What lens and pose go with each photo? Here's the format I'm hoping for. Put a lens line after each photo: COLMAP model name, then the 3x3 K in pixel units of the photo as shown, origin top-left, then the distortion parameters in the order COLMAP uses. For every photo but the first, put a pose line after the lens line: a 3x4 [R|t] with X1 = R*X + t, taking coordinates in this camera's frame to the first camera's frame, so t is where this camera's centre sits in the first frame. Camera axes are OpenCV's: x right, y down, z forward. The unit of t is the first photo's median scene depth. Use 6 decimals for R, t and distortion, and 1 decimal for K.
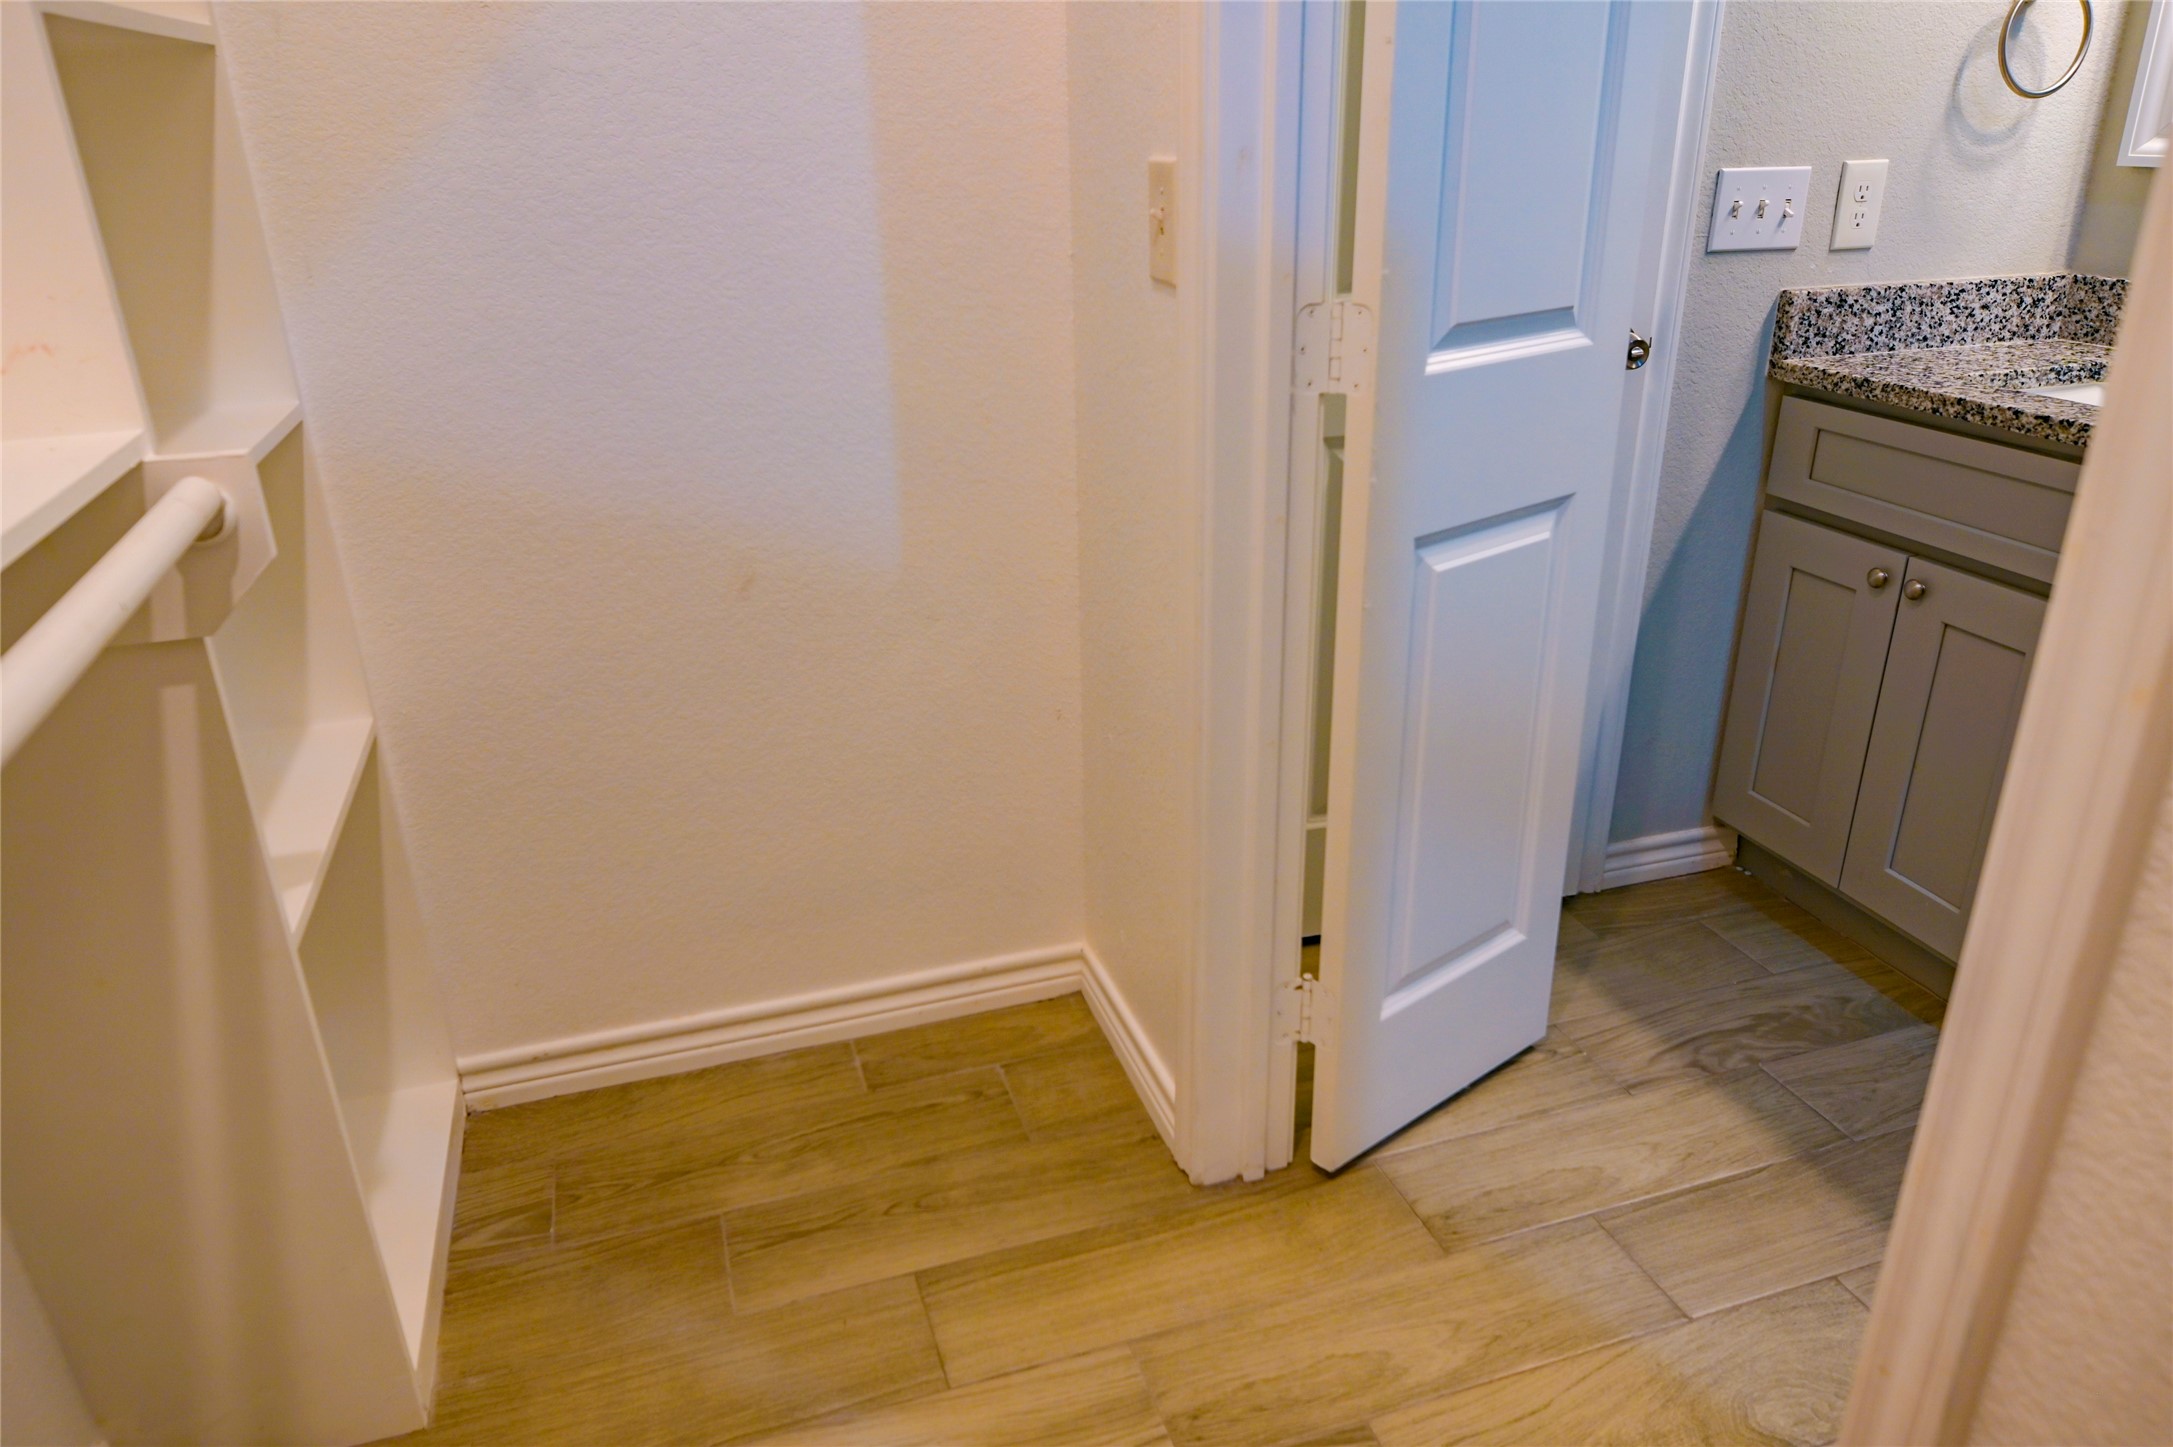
lens RADIAL K [[1446.4, 0, 1082.6], [0, 1446.4, 738.8], [0, 0, 1]] dist [-0.005894, -0.006213]
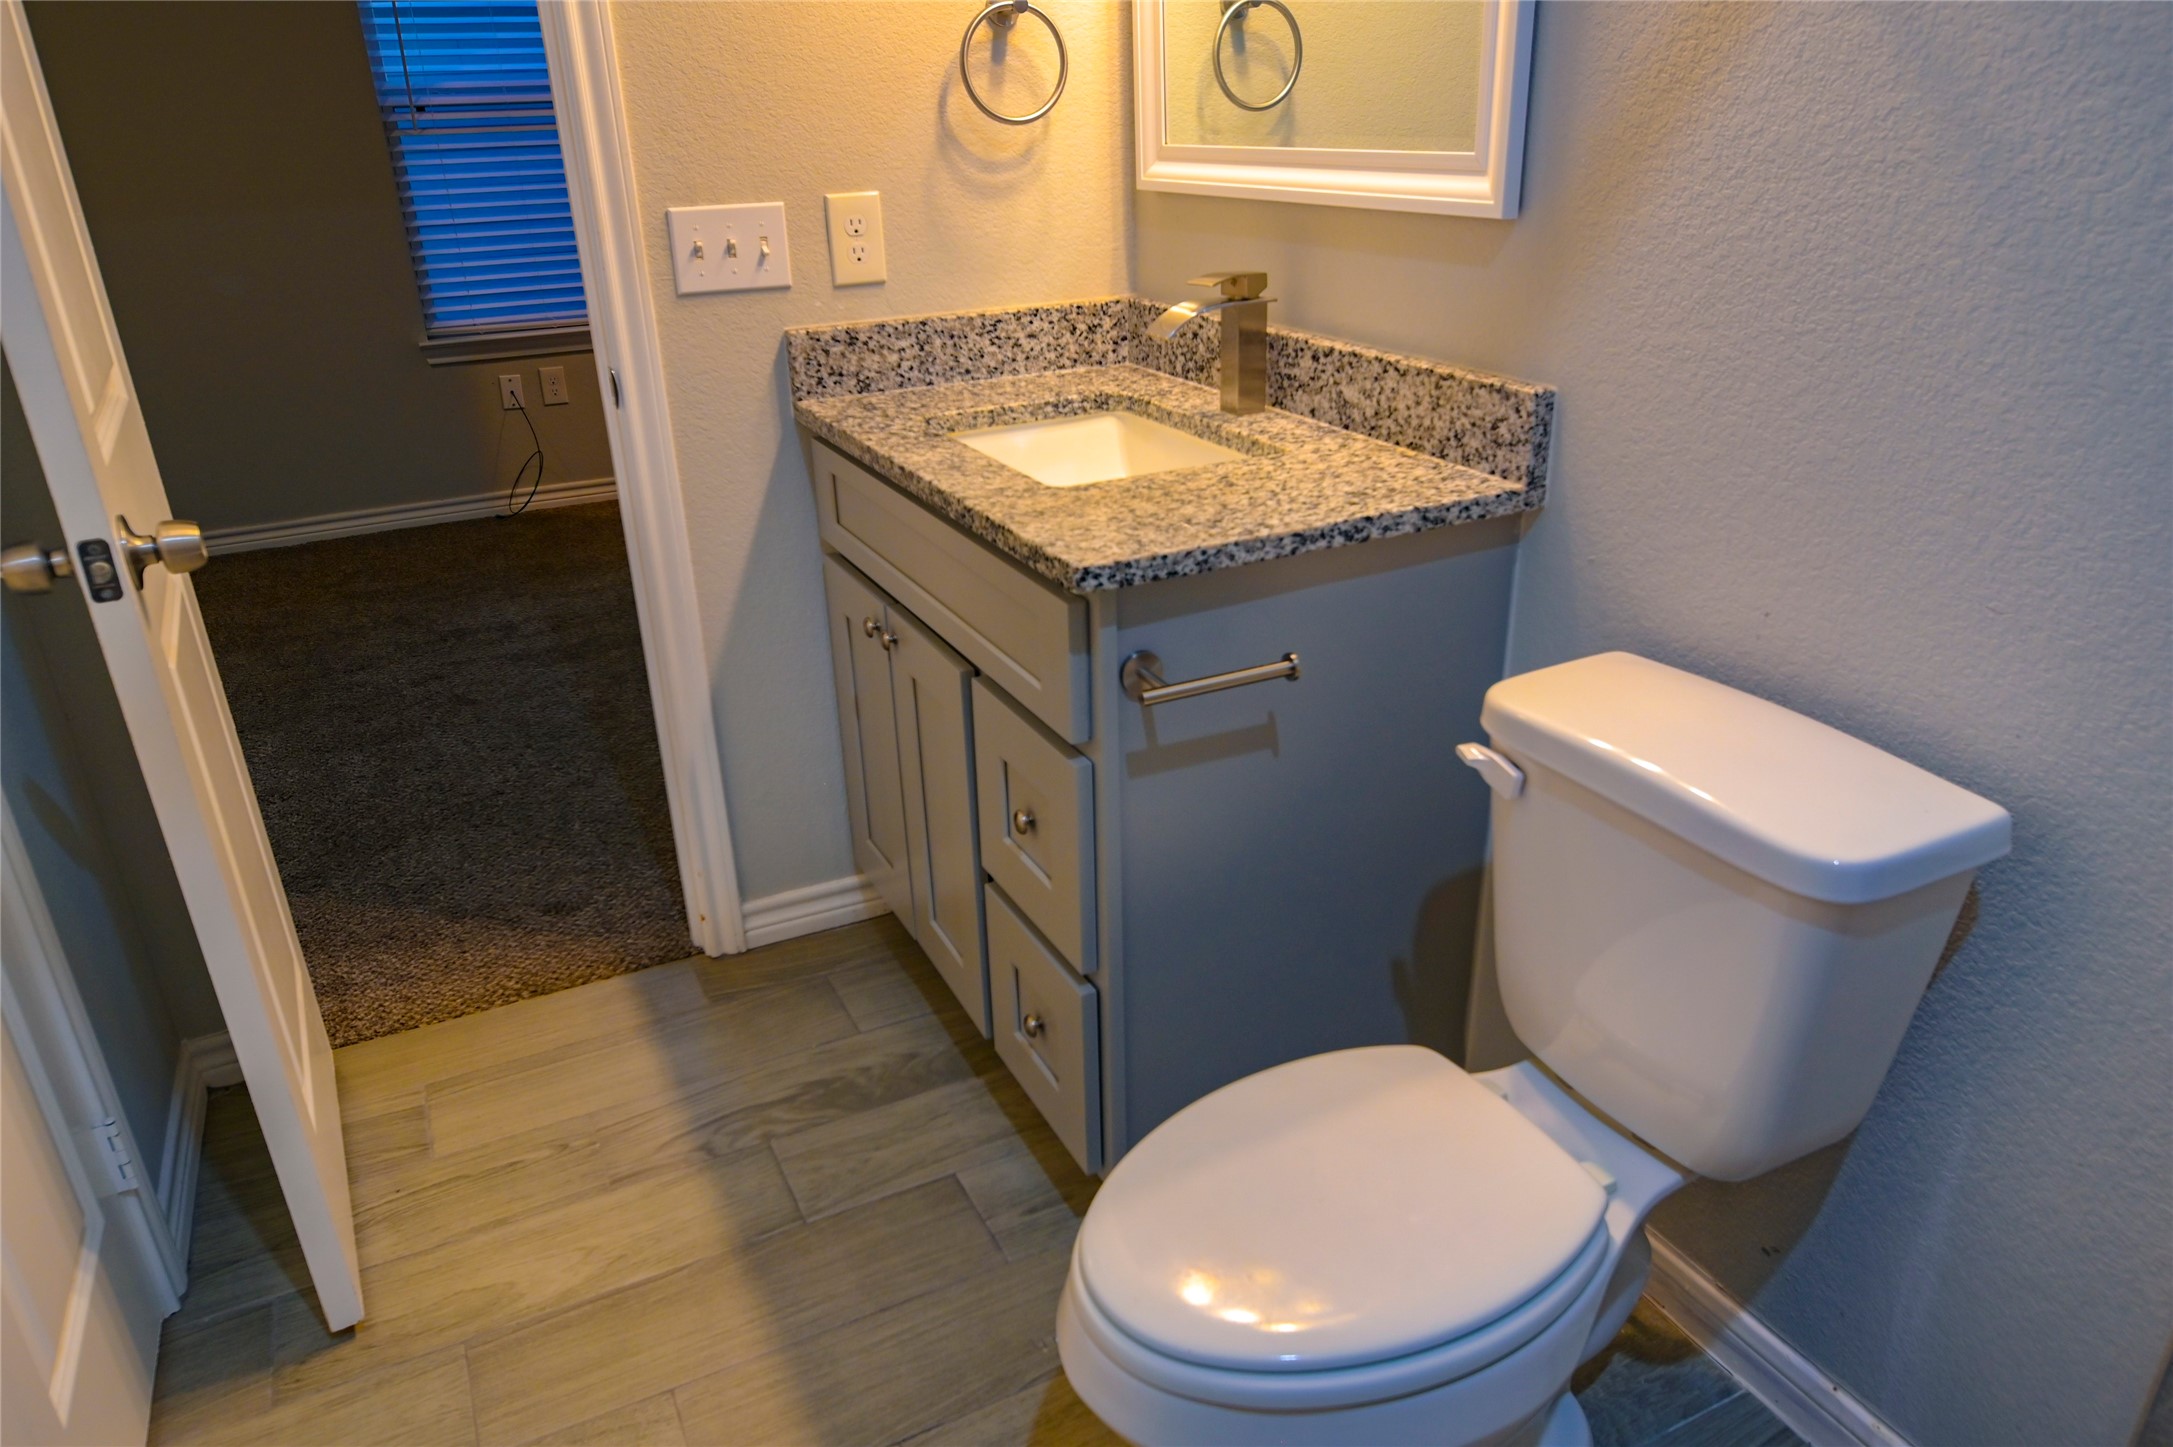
lens RADIAL K [[1446.4, 0, 1082.6], [0, 1446.4, 738.8], [0, 0, 1]] dist [-0.005894, -0.006213]
pose [[0.990064, -0.068382, 0.122870, 0.535532], [0.067324, 0.997650, 0.012747, -0.037397], [-0.123453, -0.004348, 0.992341, 0.017799]]
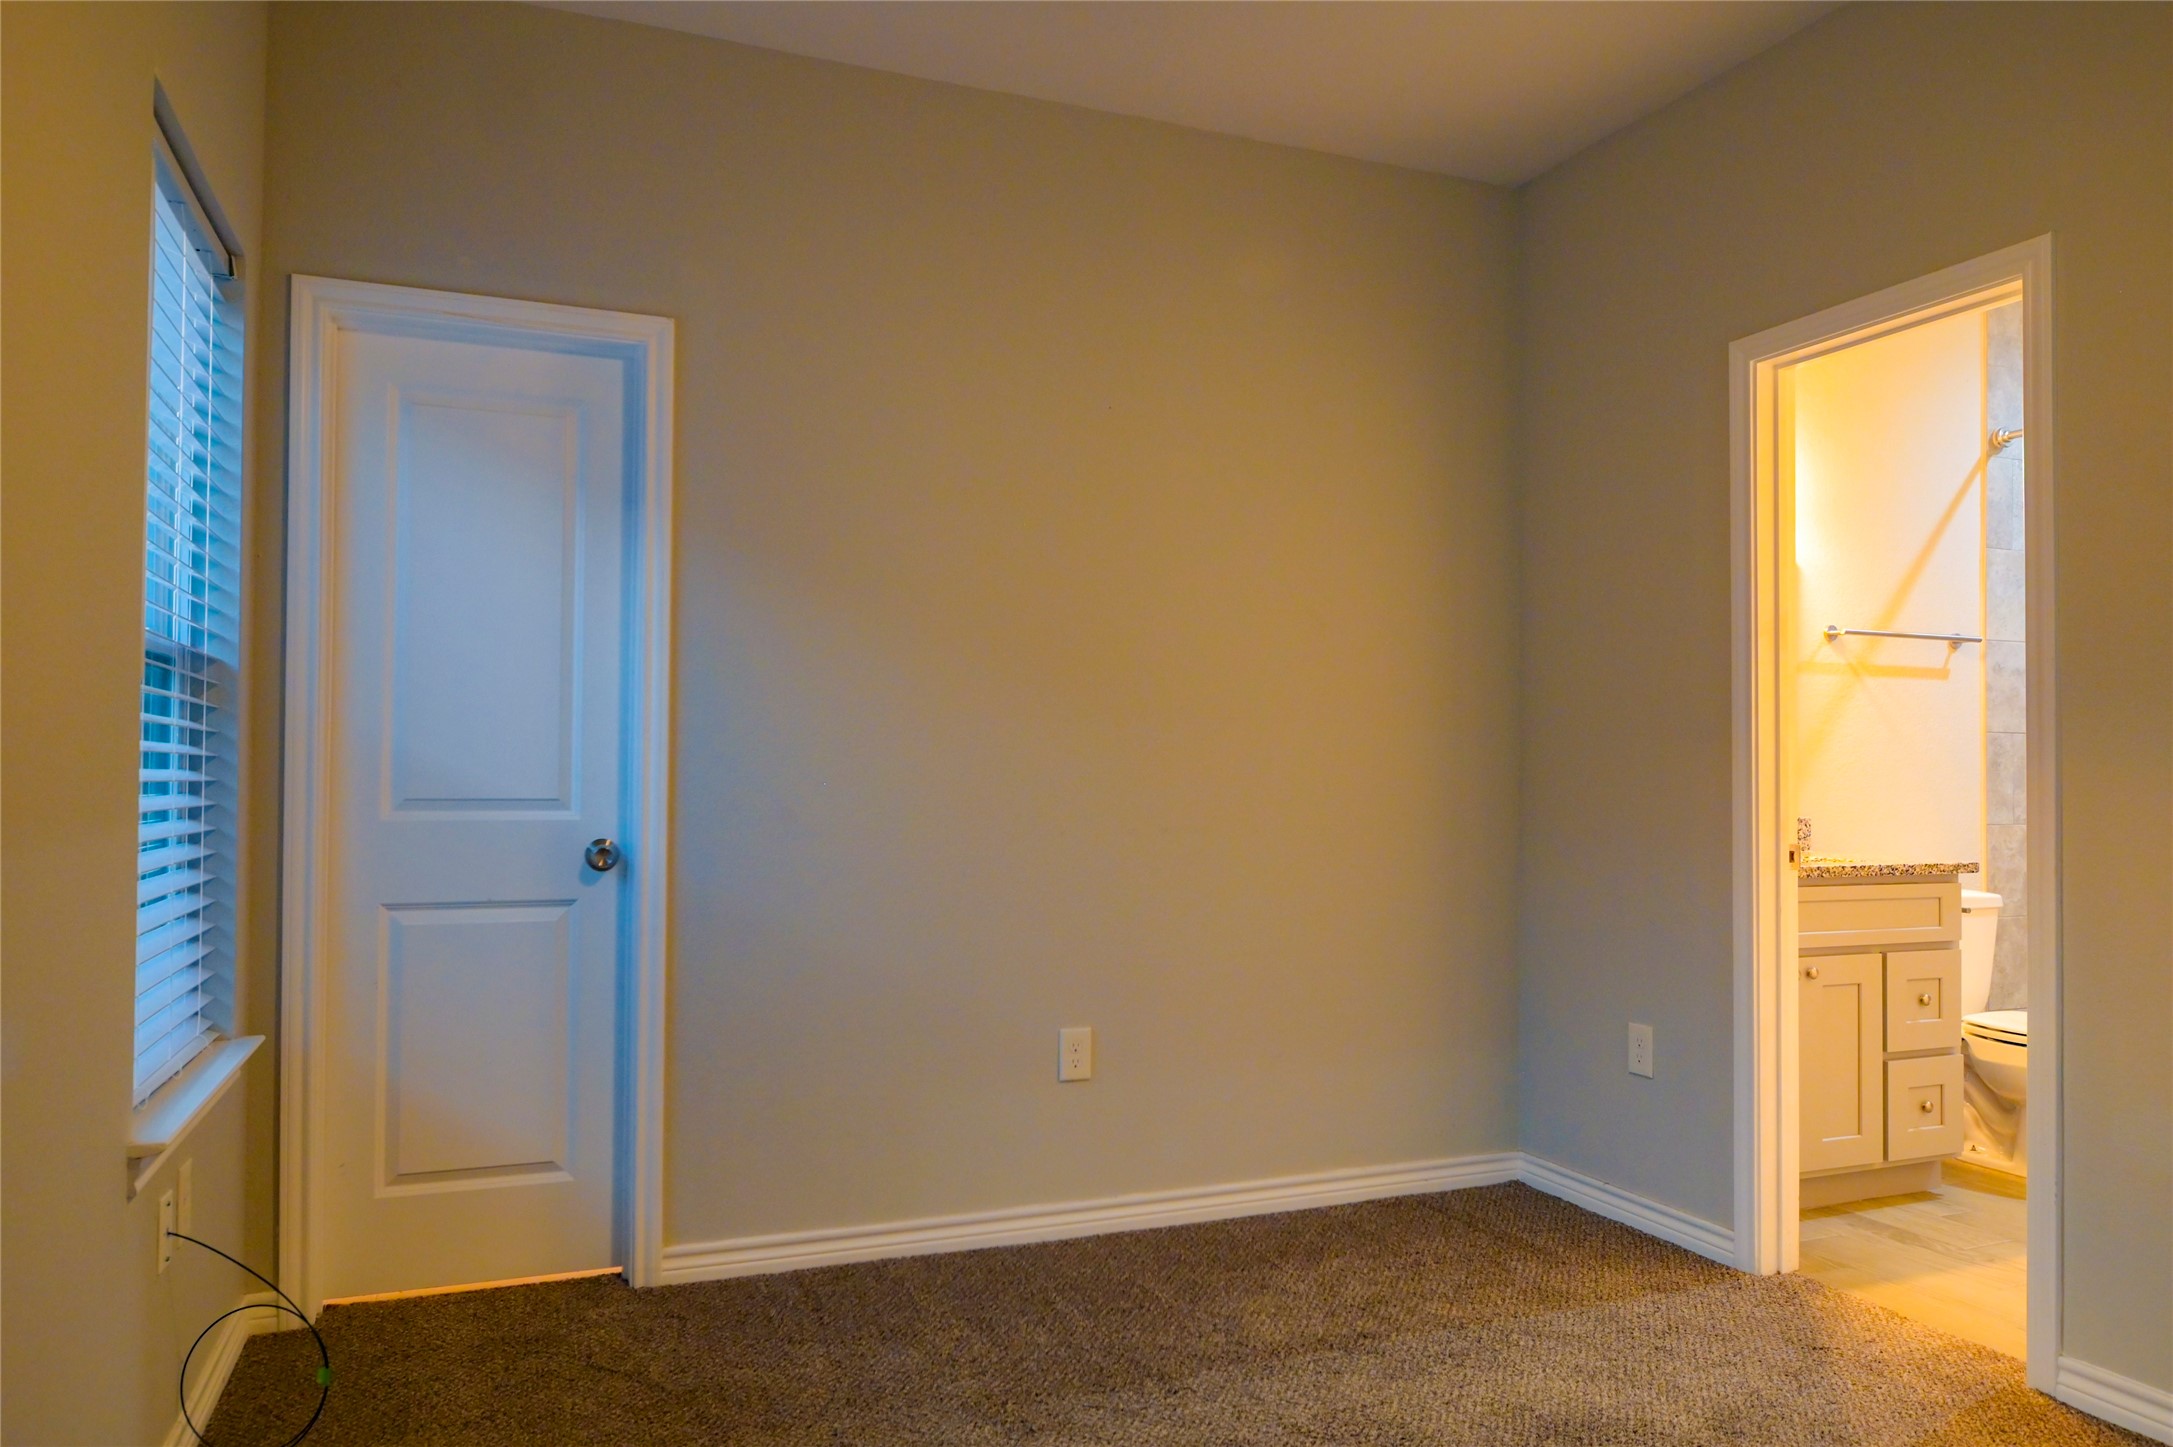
lens RADIAL K [[1446.4, 0, 1082.6], [0, 1446.4, 738.8], [0, 0, 1]] dist [-0.005894, -0.006213]
pose [[-0.070574, 0.040924, 0.996667, -1.090891], [0.396634, 0.917927, -0.009605, -0.666374], [-0.915260, 0.394634, -0.081014, 1.737797]]
